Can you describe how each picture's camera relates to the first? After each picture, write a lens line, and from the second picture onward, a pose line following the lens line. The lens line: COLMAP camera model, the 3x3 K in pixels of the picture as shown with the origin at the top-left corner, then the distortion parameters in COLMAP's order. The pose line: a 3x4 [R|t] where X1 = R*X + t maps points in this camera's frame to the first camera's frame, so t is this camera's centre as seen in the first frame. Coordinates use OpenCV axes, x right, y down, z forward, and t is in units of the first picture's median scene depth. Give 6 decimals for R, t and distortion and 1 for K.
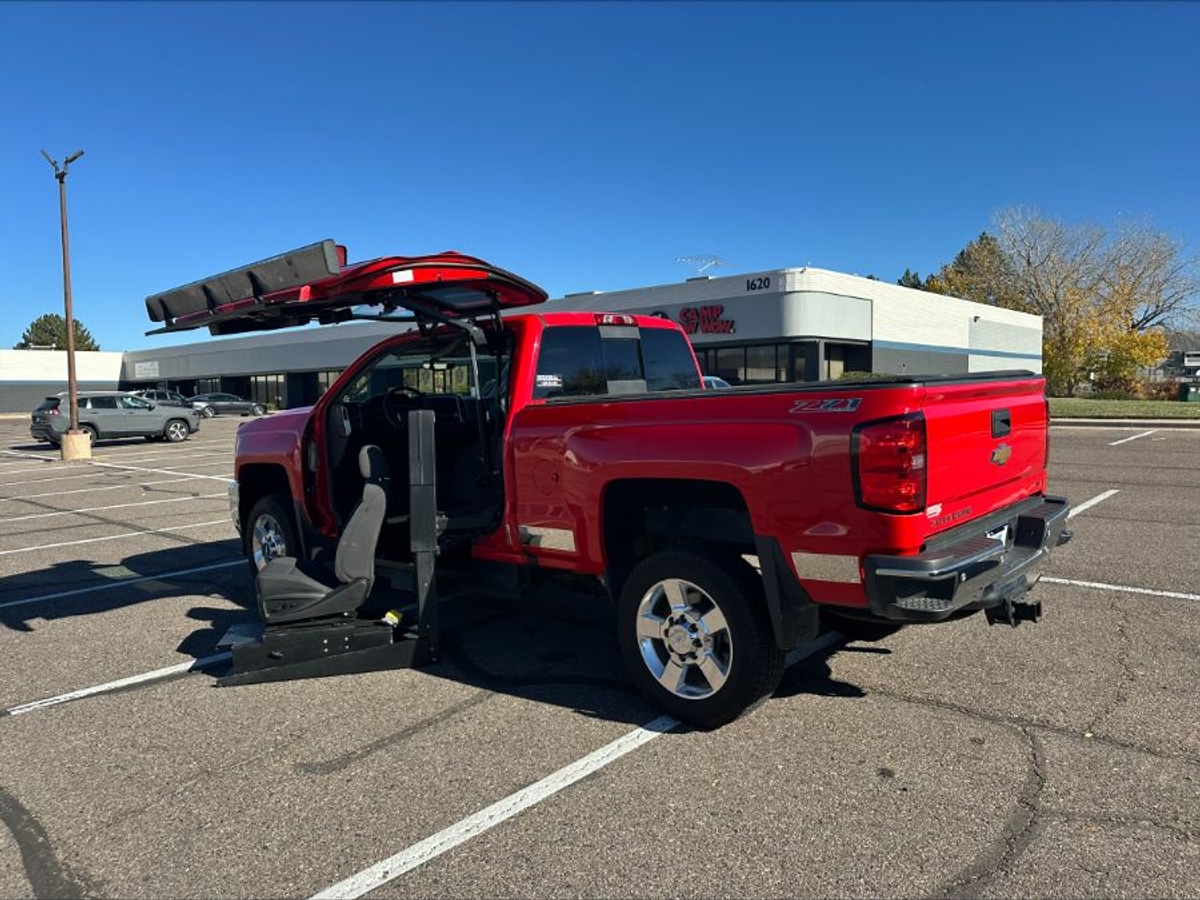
lens RADIAL K [[843.6, 0, 595.5], [0, 843.6, 447.7], [0, 0, 1]] dist [0.042159, -0.055056]
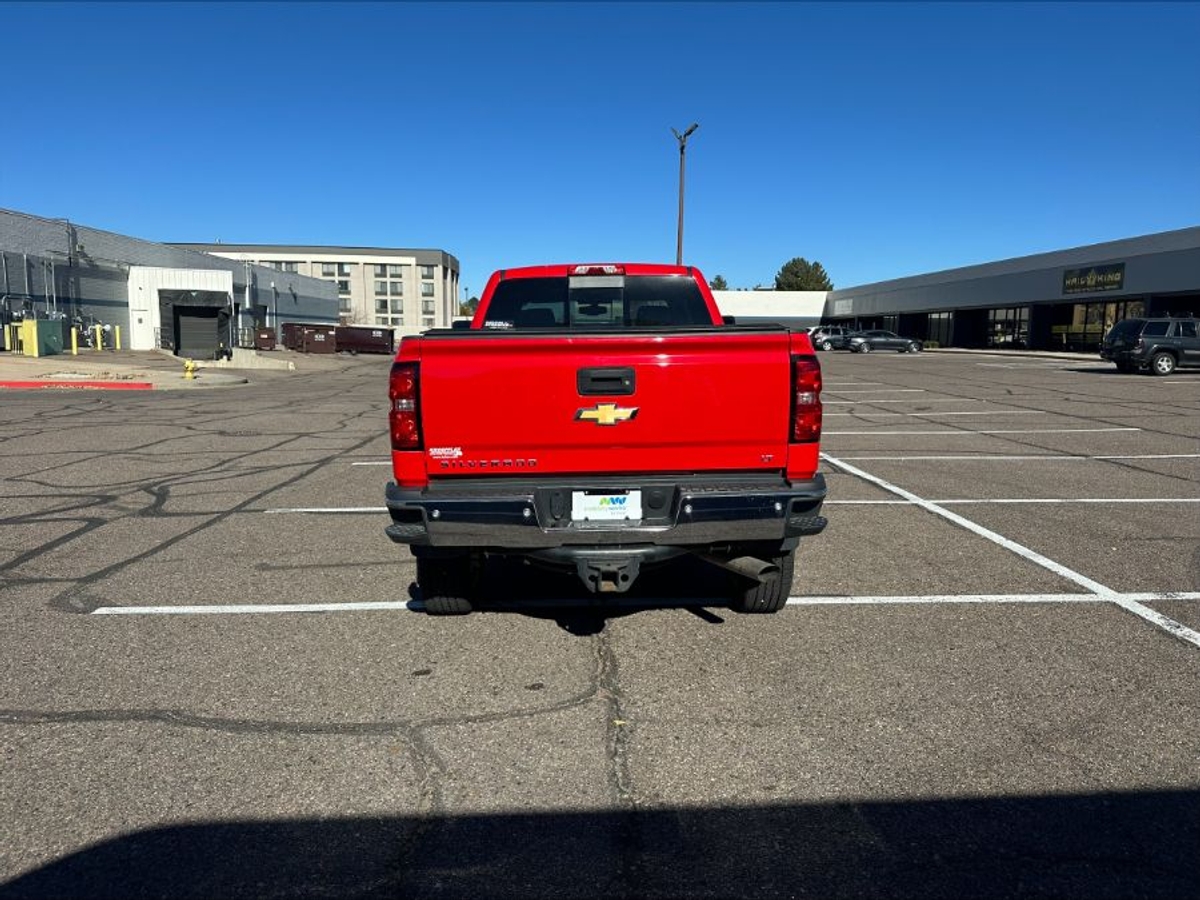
lens RADIAL K [[838.5, 0, 608.7], [0, 838.5, 446.4], [0, 0, 1]] dist [0.047636, -0.060909]
pose [[0.692212, 0.122593, -0.711206, 0.870928], [-0.070266, 0.992233, 0.102645, -0.040026], [0.718266, -0.021078, 0.695449, 0.260041]]
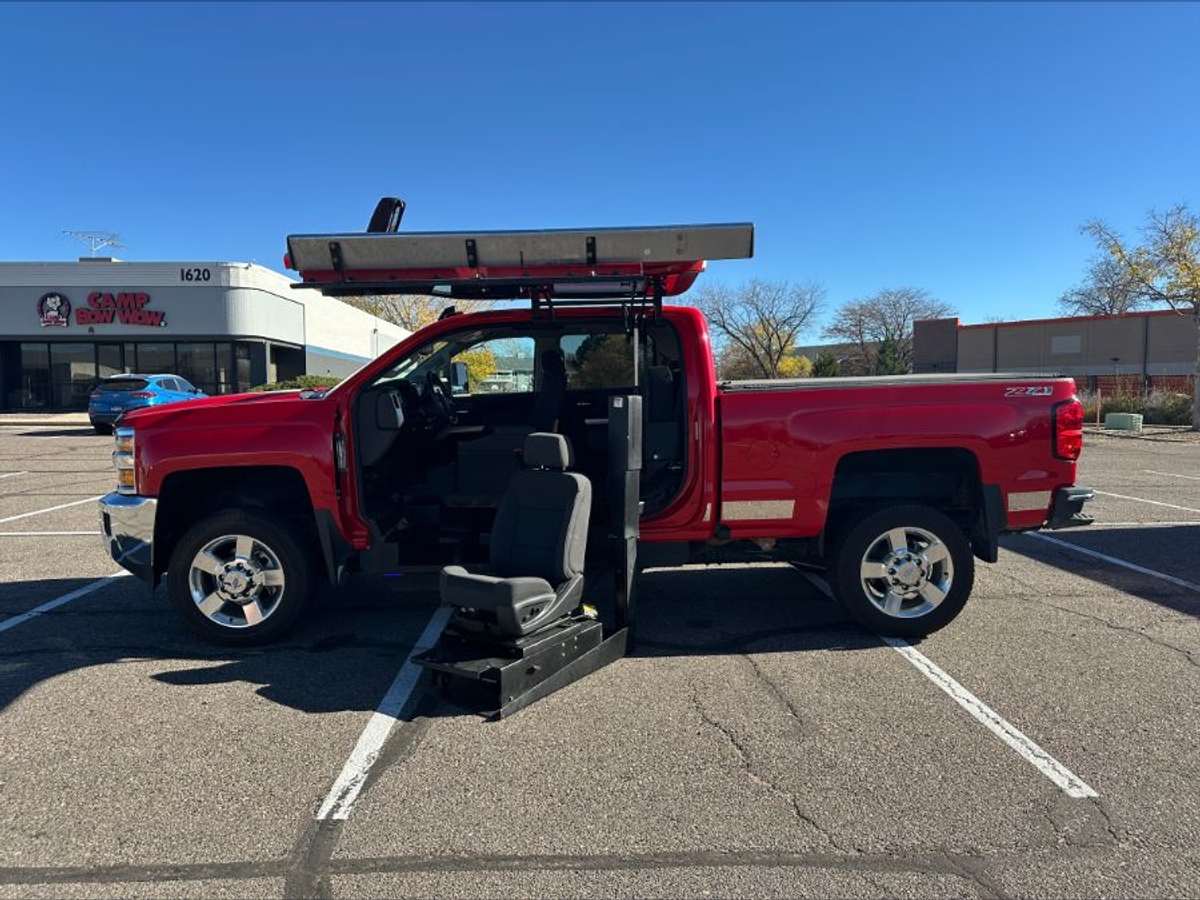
lens RADIAL K [[843.6, 0, 595.5], [0, 843.6, 447.7], [0, 0, 1]] dist [0.042159, -0.055056]
pose [[0.720472, -0.025613, 0.693010, -0.871005], [0.031211, 0.999503, 0.004494, 0.010527], [-0.692781, 0.018392, 0.720914, 0.298971]]
